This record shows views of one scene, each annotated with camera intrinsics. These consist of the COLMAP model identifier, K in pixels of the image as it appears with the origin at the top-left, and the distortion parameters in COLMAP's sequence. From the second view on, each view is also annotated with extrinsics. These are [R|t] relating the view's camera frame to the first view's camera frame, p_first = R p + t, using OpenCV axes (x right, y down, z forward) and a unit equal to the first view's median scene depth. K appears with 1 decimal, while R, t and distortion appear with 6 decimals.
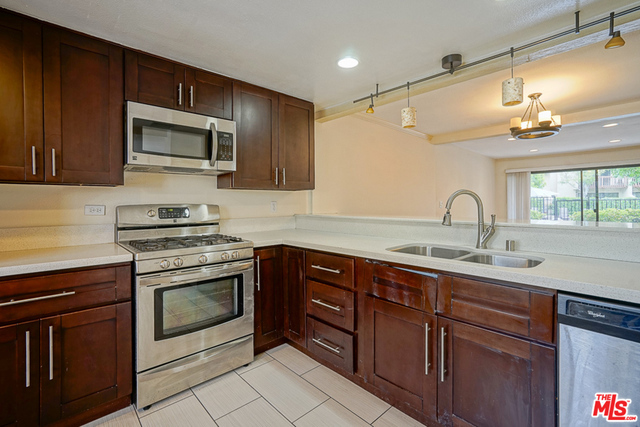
lens RADIAL K [[290.0, 0, 317.9], [0, 290.0, 201.9], [0, 0, 1]] dist [-0.037247, 0.023342]
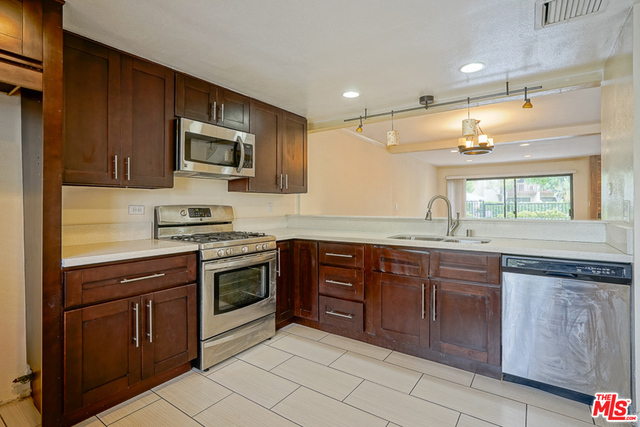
lens RADIAL K [[315.2, 0, 309.6], [0, 315.2, 202.2], [0, 0, 1]] dist [-0.014173, 0.000455]
pose [[0.980921, 0.005619, 0.194324, -0.352050], [-0.003710, 0.999941, -0.010186, 0.009195], [-0.194370, 0.009270, 0.980884, -0.335193]]
